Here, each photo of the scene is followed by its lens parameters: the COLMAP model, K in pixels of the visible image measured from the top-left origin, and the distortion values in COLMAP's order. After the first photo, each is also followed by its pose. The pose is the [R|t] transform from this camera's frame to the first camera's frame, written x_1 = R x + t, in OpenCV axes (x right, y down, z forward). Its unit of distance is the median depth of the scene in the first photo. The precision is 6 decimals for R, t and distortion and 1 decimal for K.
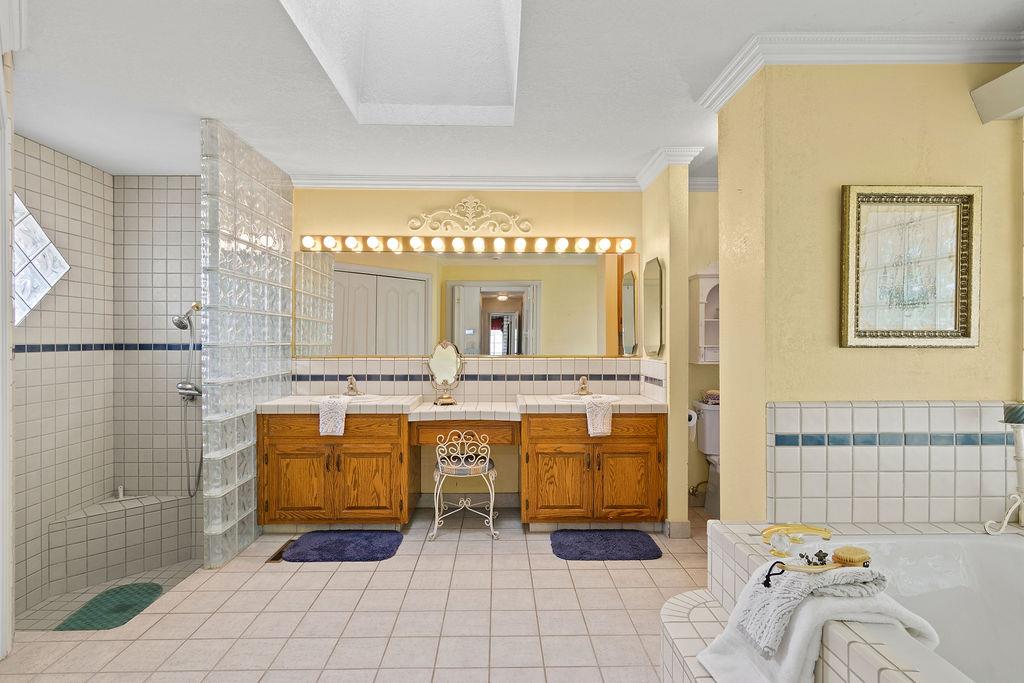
lens RADIAL K [[528.6, 0, 513.2], [0, 528.6, 339.9], [0, 0, 1]] dist [0.000118, 0.000687]
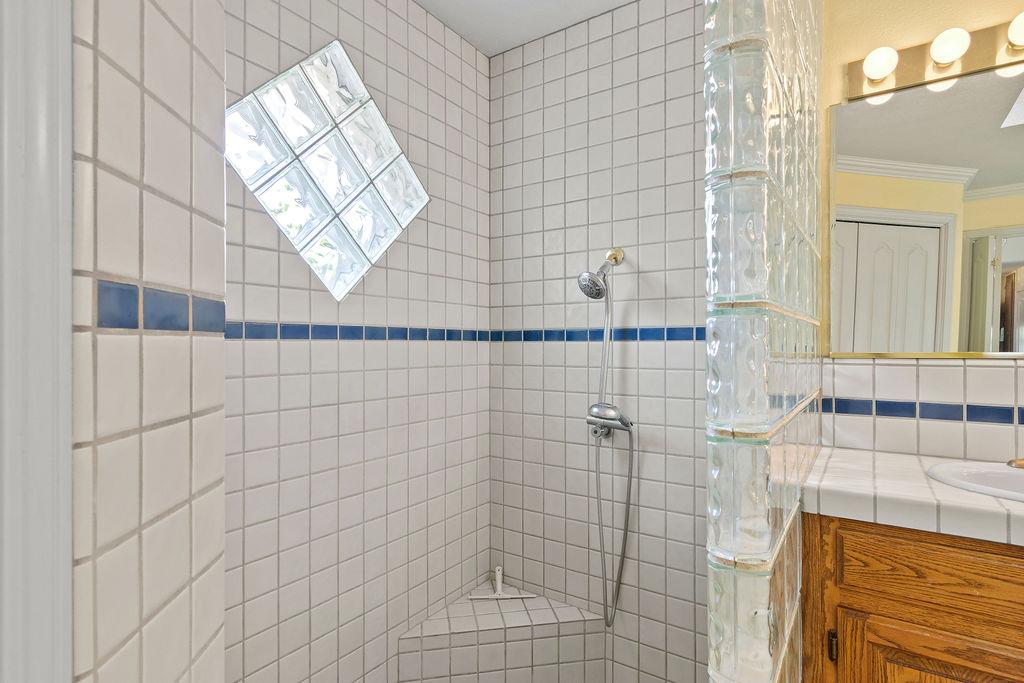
lens RADIAL K [[525.5, 0, 509.3], [0, 525.5, 346.1], [0, 0, 1]] dist [-0.002032, 0.000836]
pose [[0.809575, -0.001006, -0.587016, -0.383719], [0.000138, 0.999999, -0.001524, 0.025924], [0.587017, 0.001152, 0.809574, 0.525696]]
